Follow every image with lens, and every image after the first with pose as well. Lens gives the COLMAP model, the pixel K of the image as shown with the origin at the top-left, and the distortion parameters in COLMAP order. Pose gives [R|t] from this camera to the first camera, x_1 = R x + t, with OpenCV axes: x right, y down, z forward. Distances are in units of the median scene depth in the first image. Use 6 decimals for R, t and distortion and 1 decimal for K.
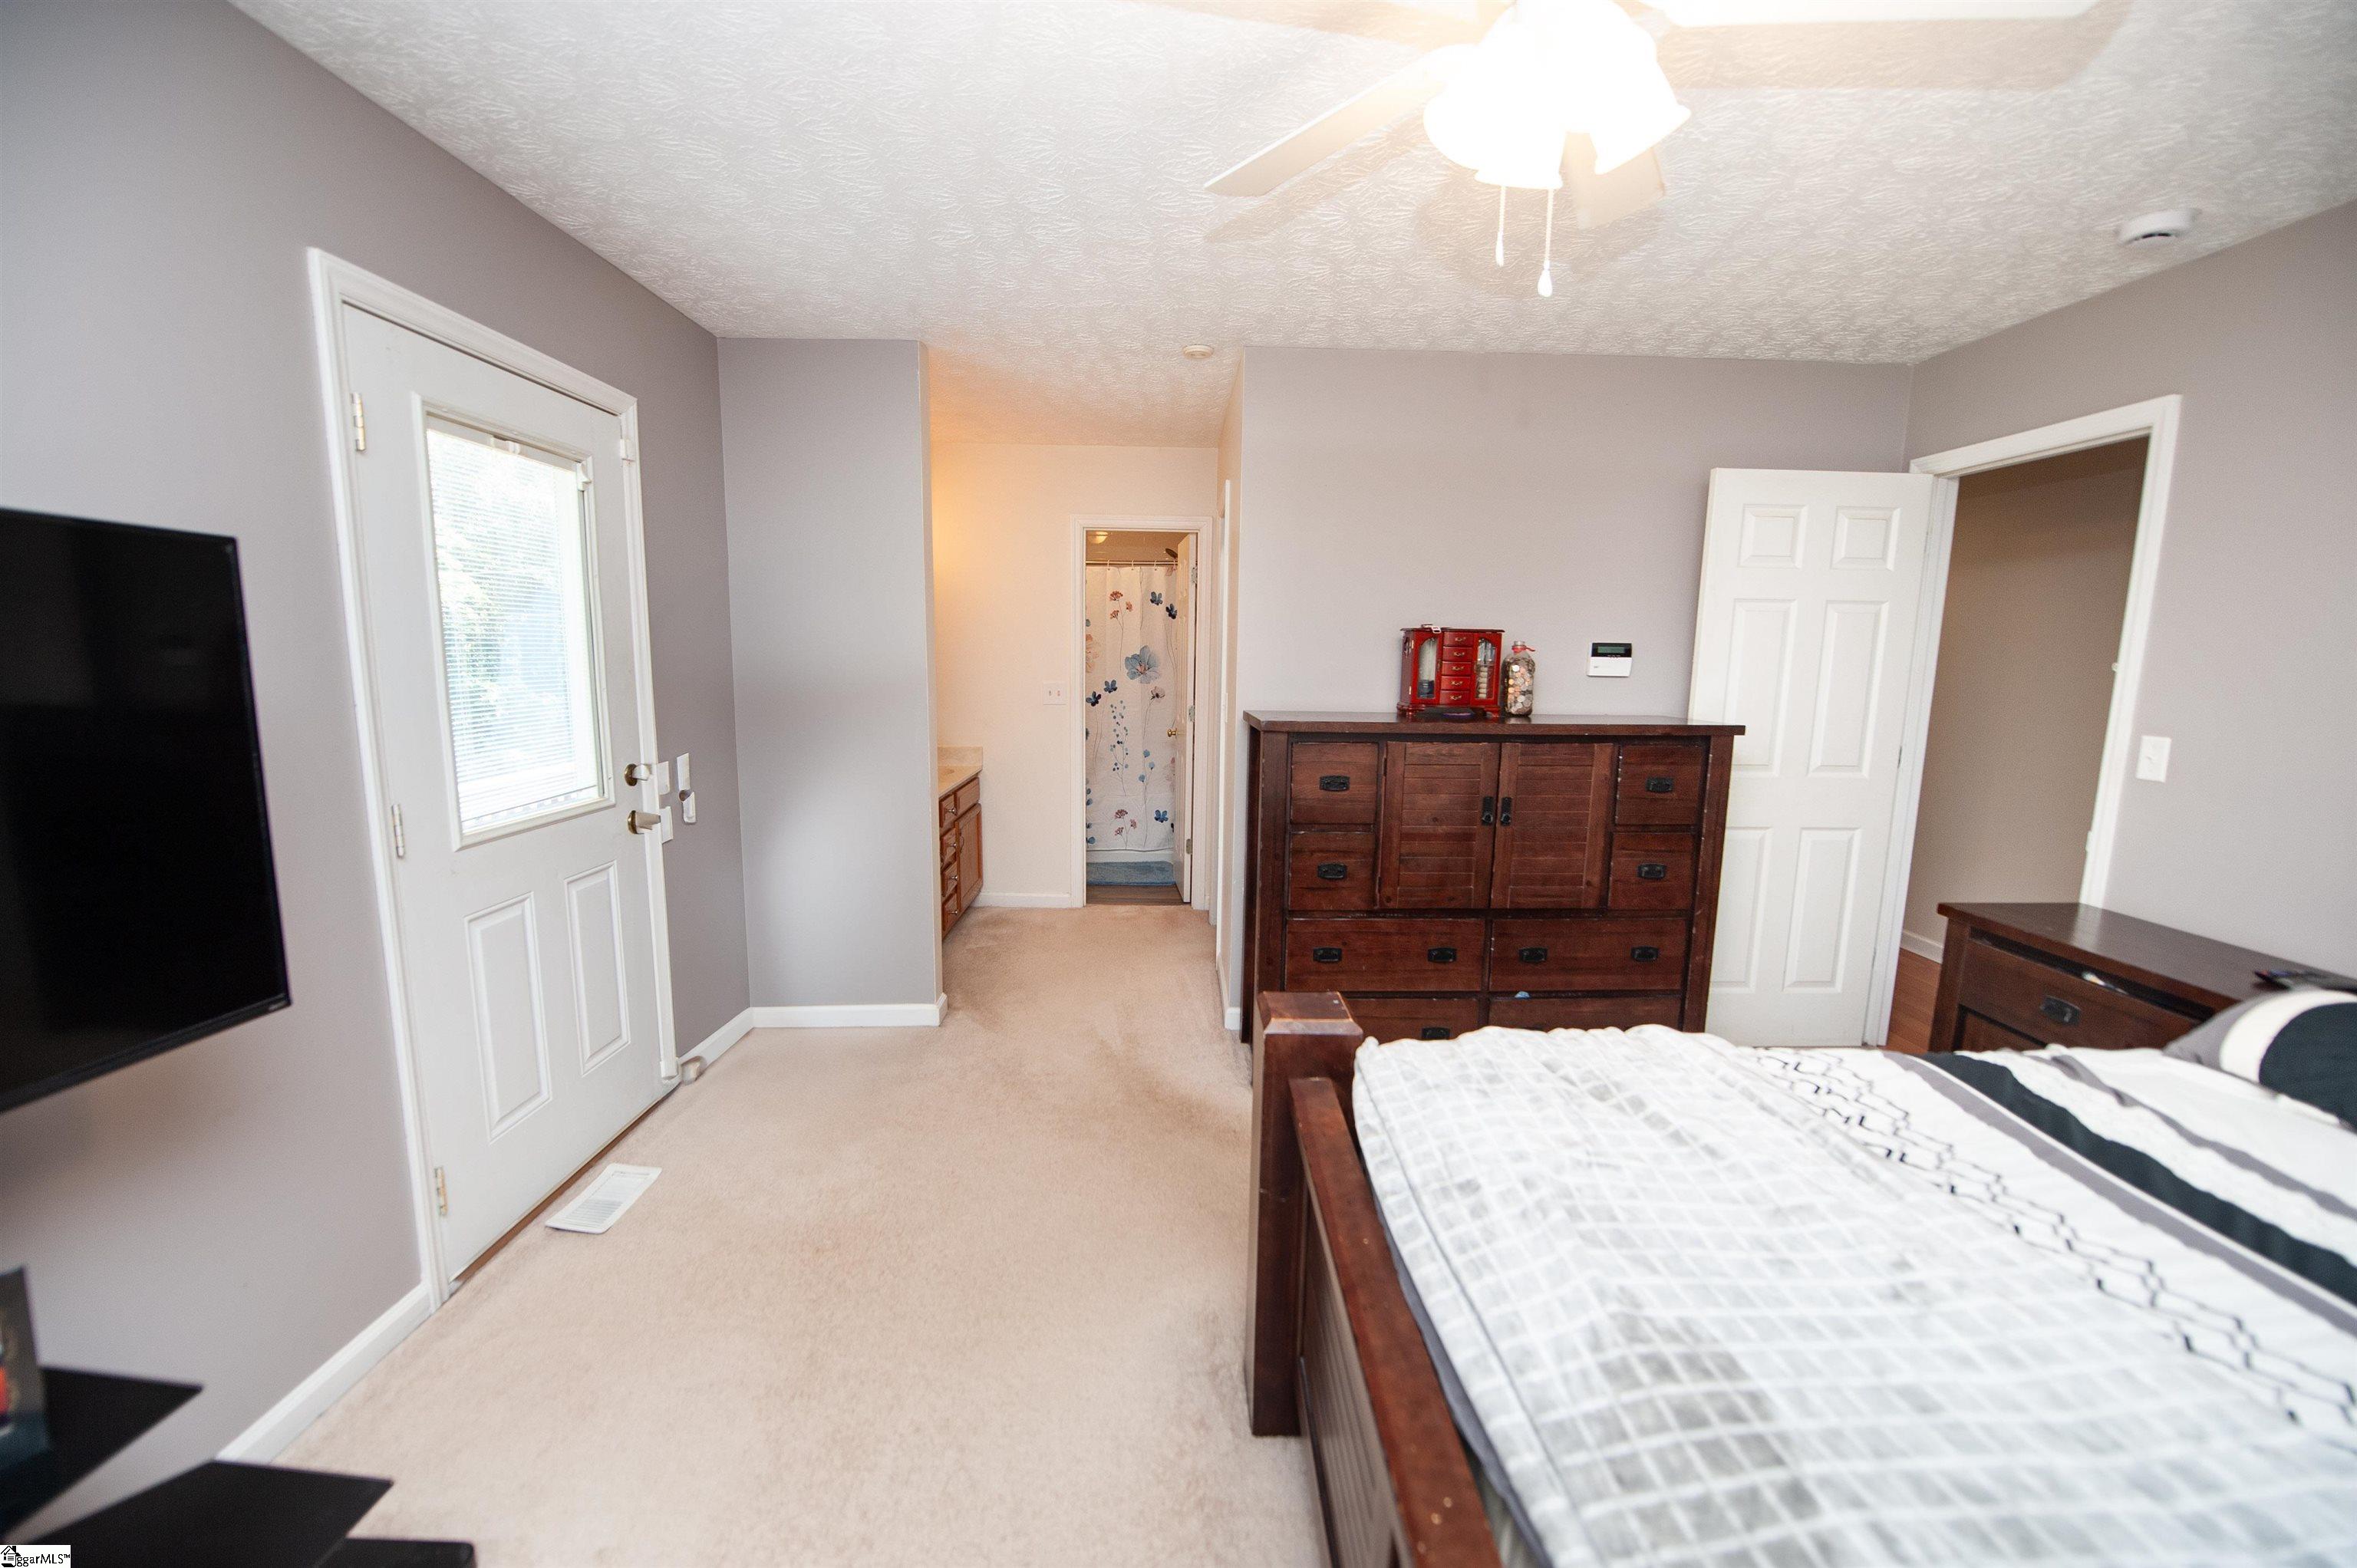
lens RADIAL K [[941.3, 0, 1180.7], [0, 941.3, 794.5], [0, 0, 1]] dist [-0.016978, -0.003785]
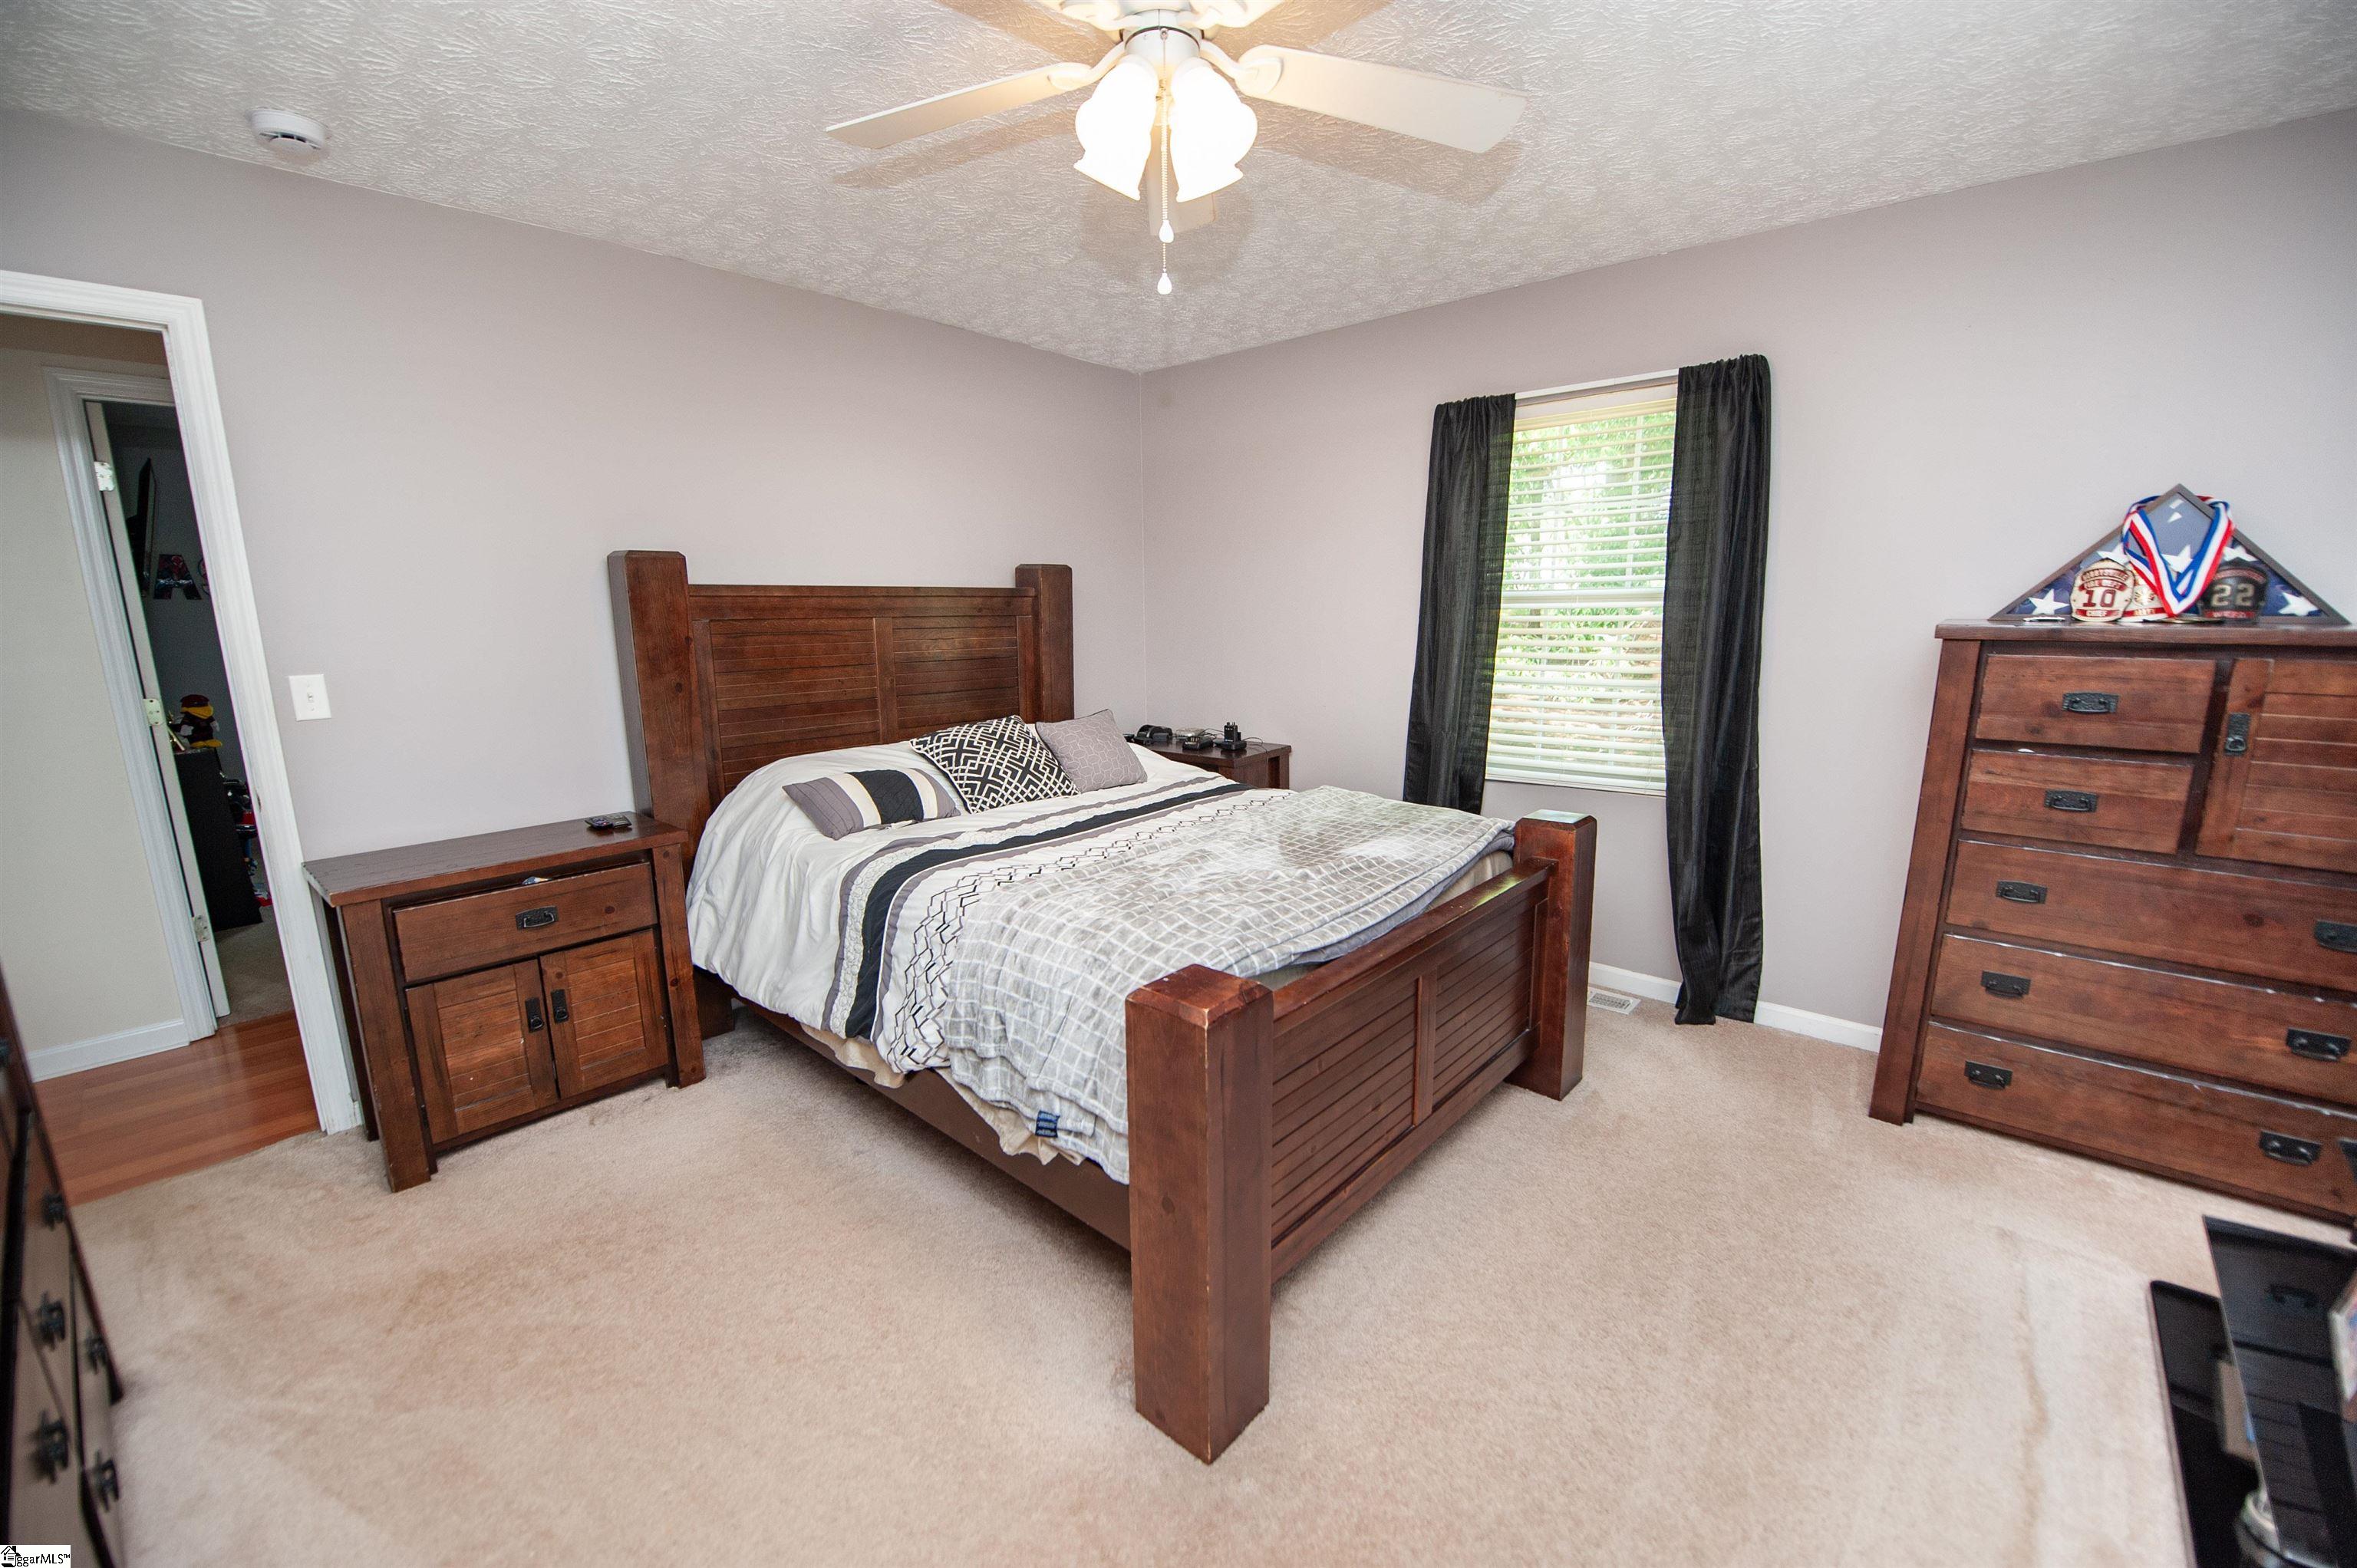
lens RADIAL K [[941.3, 0, 1180.7], [0, 941.3, 794.5], [0, 0, 1]] dist [-0.016978, -0.003785]
pose [[-0.750731, -0.136605, 0.646330, -0.231777], [0.095625, 0.945610, 0.310930, -0.129472], [-0.653651, 0.295230, -0.696836, 0.914735]]
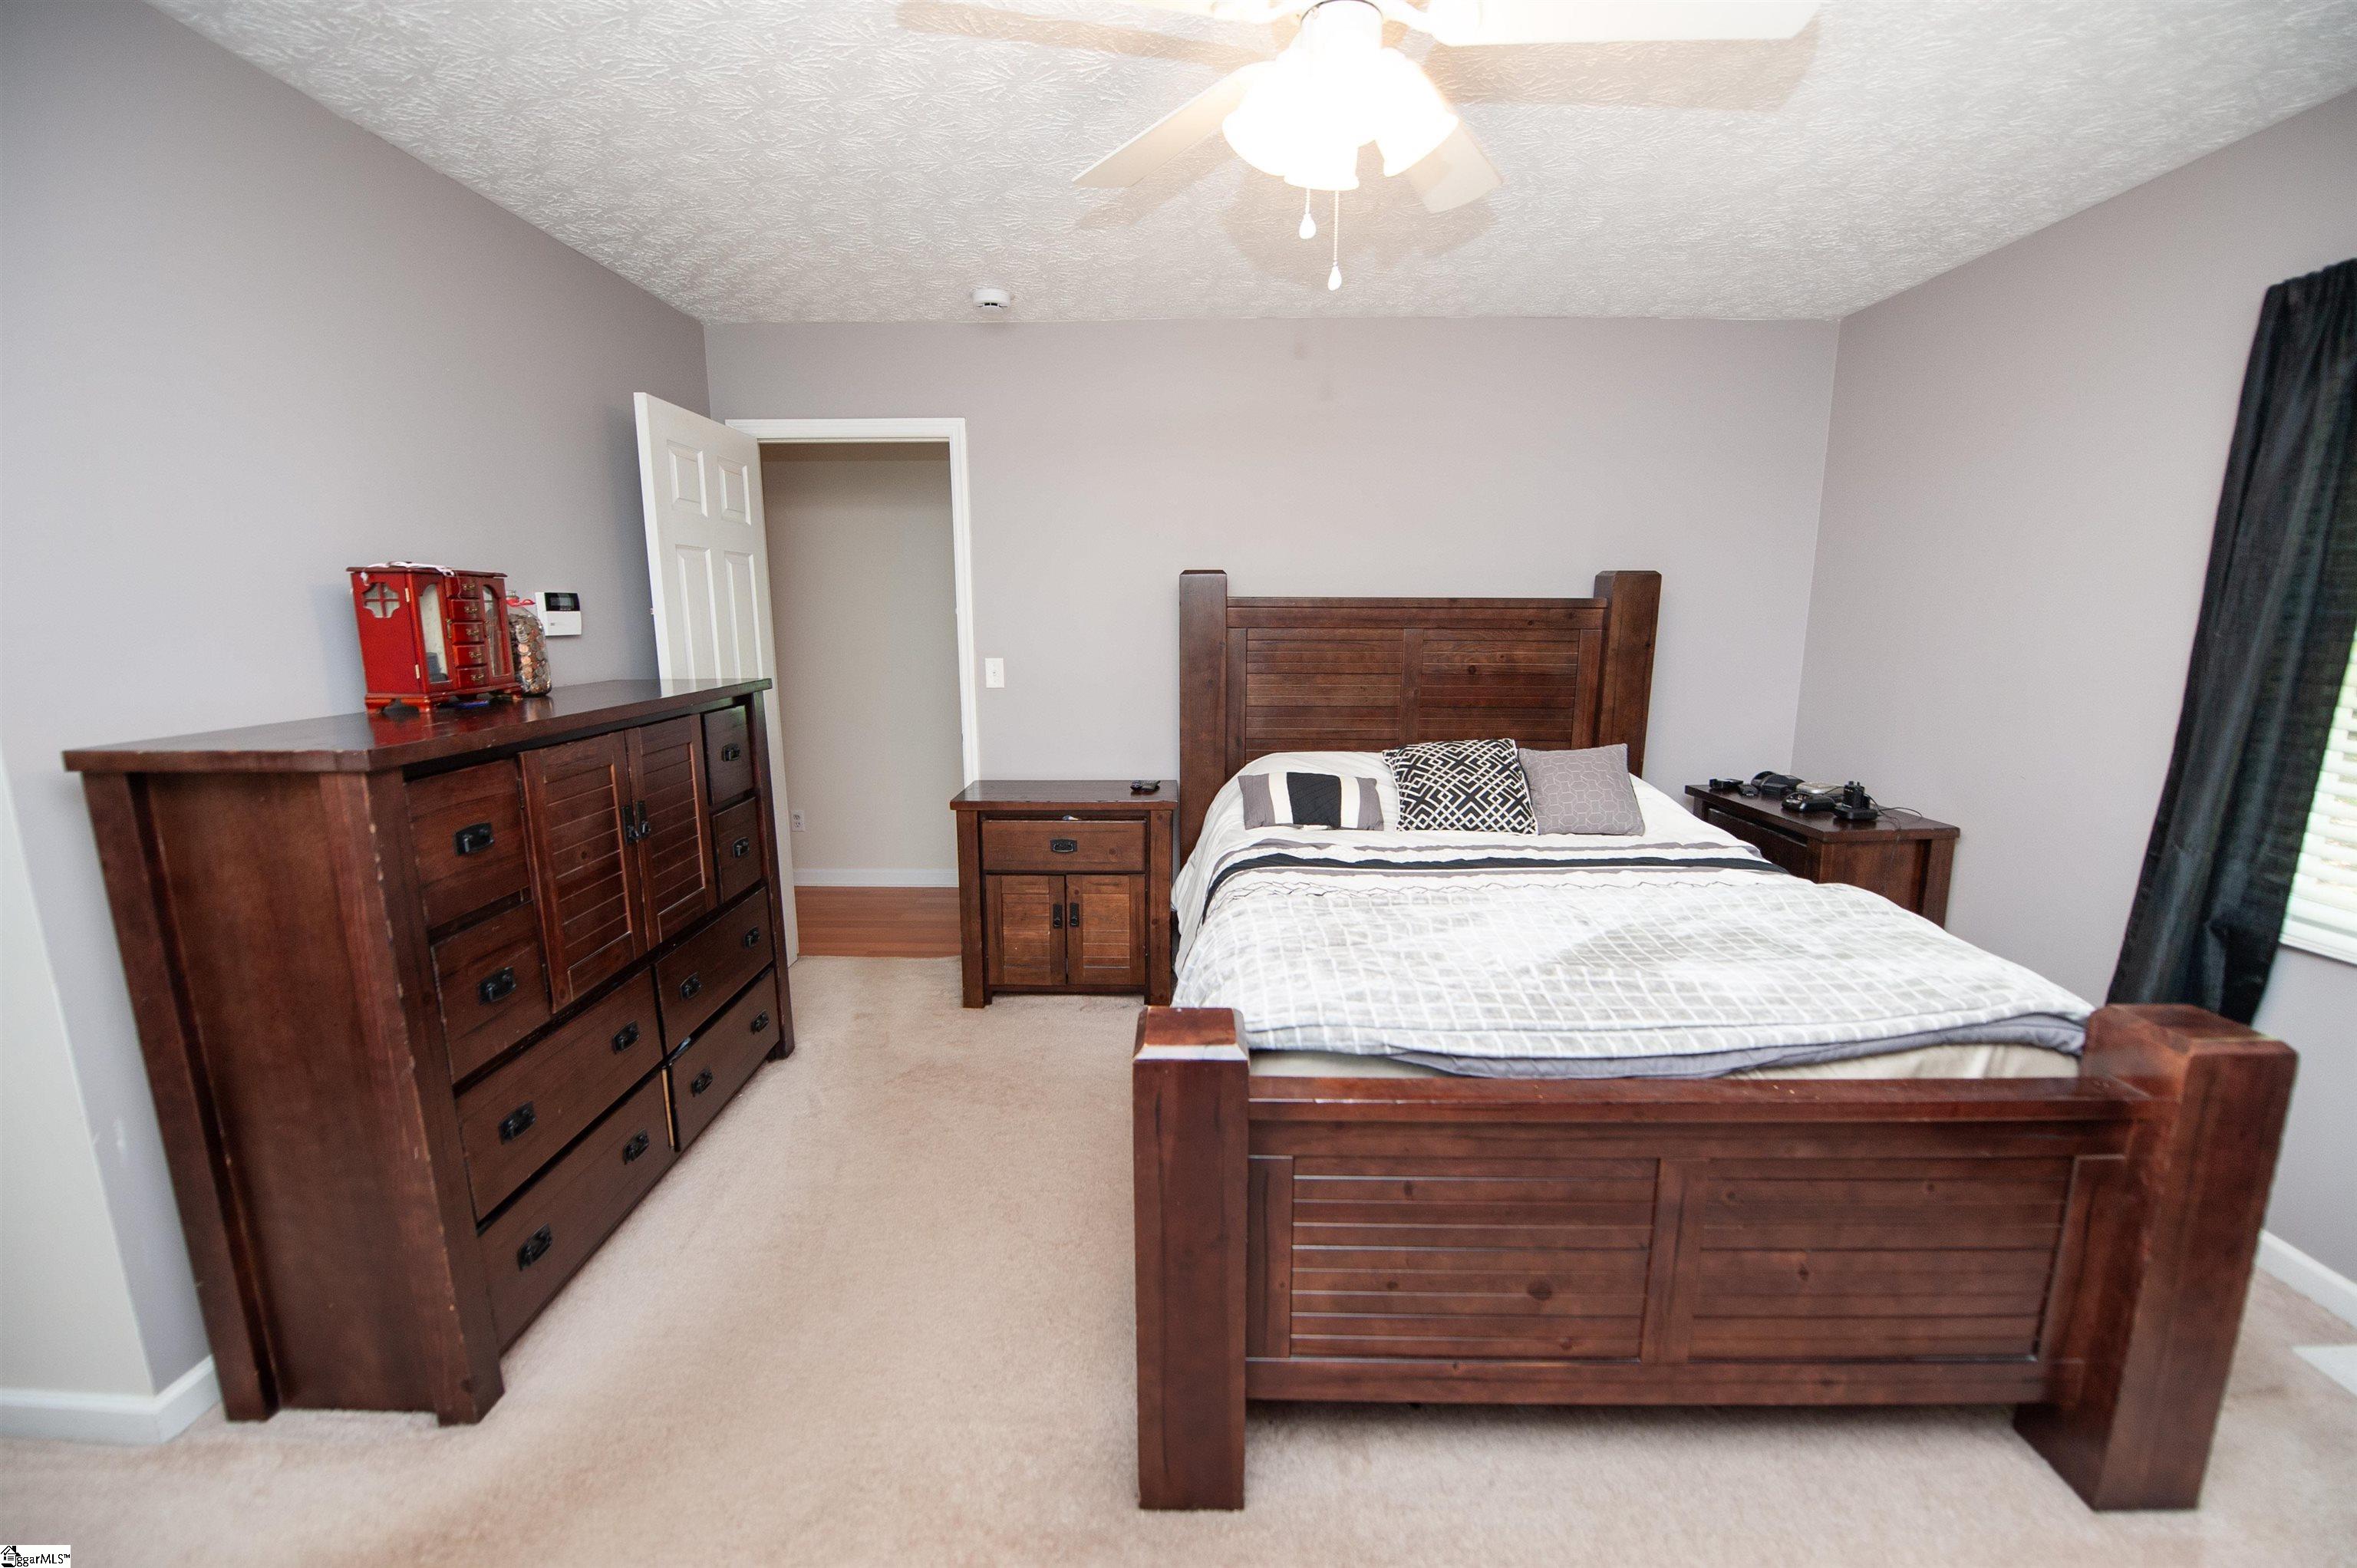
lens RADIAL K [[955.1, 0, 1181.0], [0, 955.1, 794.3], [0, 0, 1]] dist [-0.016727, -0.003925]
pose [[0.018034, -0.201105, 0.979404, -0.389215], [0.149831, 0.969045, 0.196219, -0.087197], [-0.988547, 0.143206, 0.047608, 0.543328]]
